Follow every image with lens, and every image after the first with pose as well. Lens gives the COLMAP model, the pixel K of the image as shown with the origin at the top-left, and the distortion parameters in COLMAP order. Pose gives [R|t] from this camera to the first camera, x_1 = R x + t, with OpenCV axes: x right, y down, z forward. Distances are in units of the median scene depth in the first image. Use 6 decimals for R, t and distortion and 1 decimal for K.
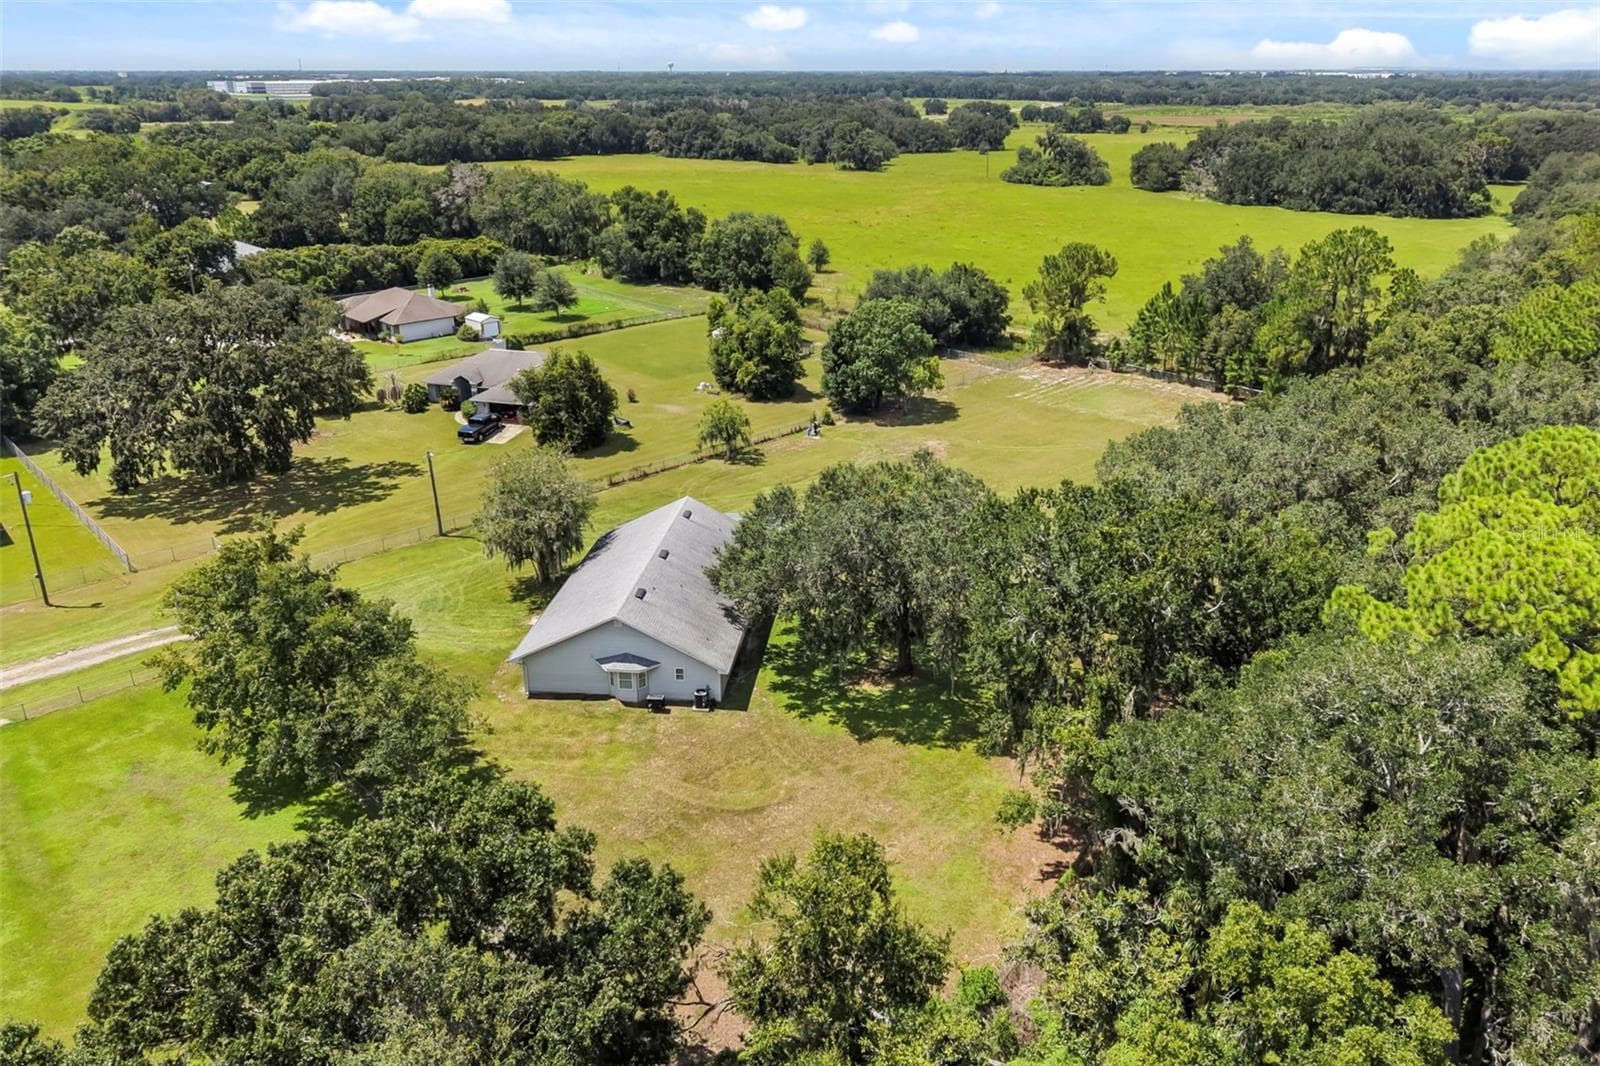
lens RADIAL K [[1100.7, 0, 800.0], [0, 1100.7, 533.0], [0, 0, 1]] dist [0.031150, -0.043363]
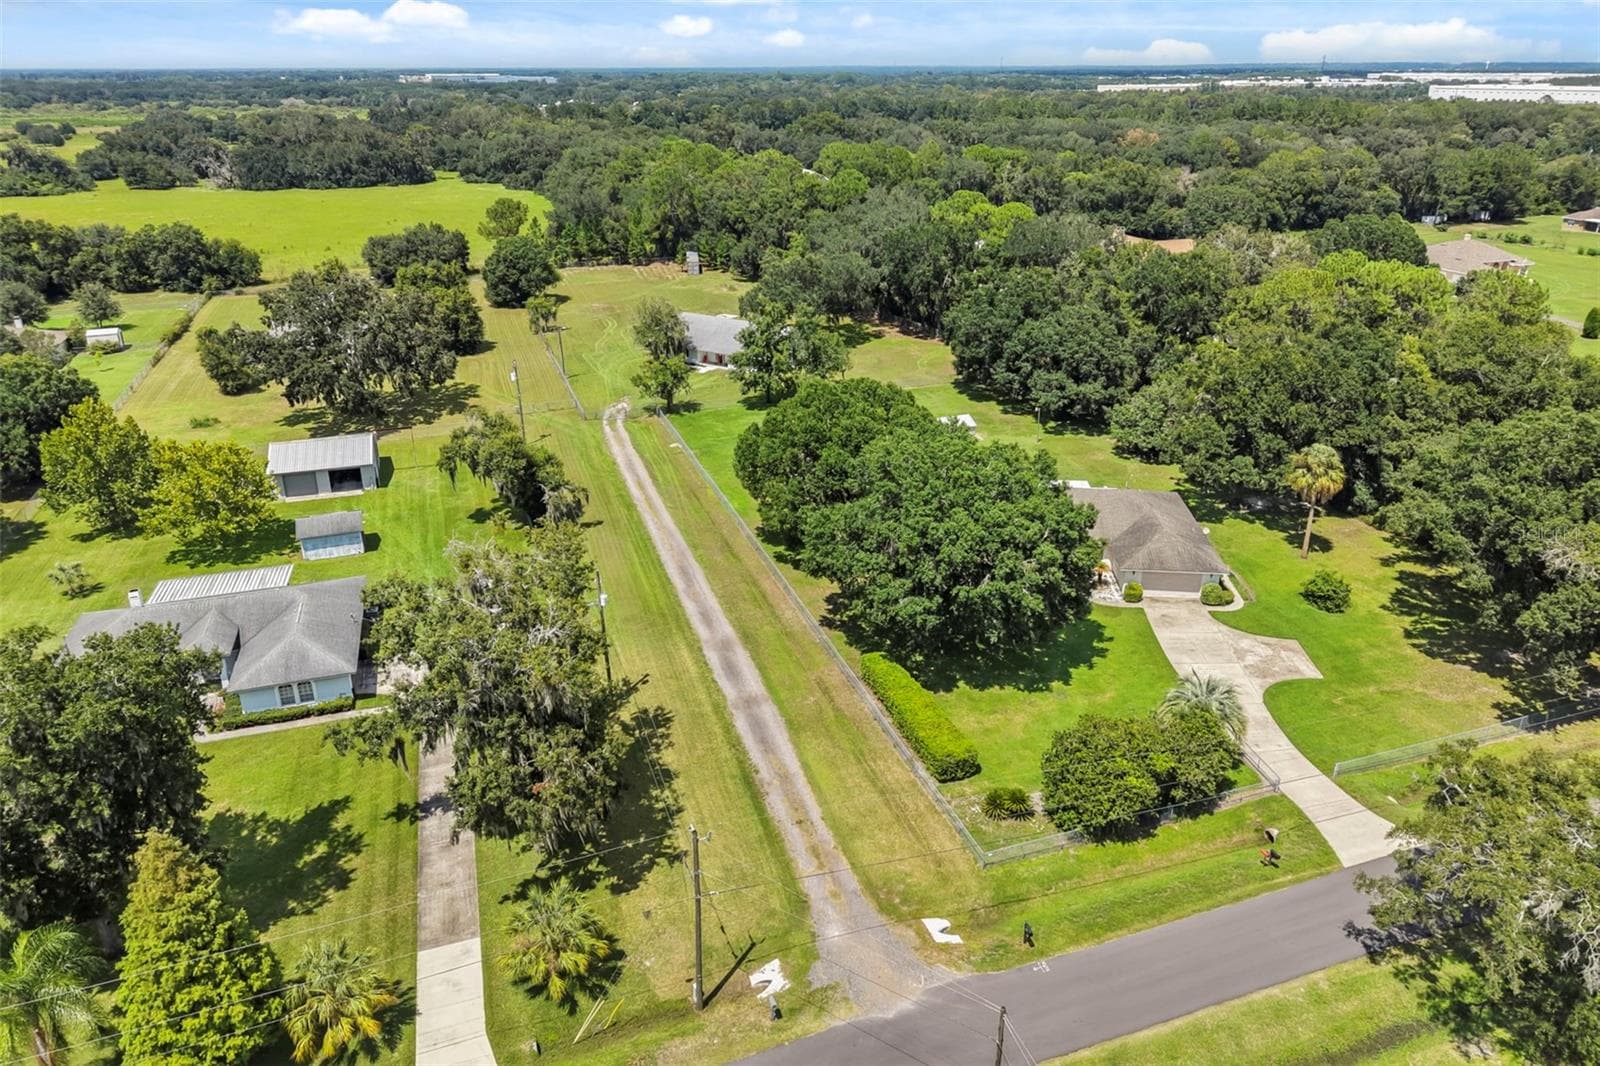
lens RADIAL K [[1020.5, 0, 800.0], [0, 1020.5, 533.0], [0, 0, 1]] dist [0.022060, -0.000690]
pose [[0.400091, -0.377731, 0.835013, -1.390161], [0.355513, 0.903736, 0.238476, -0.024393], [-0.844711, 0.201446, 0.495865, -0.035225]]
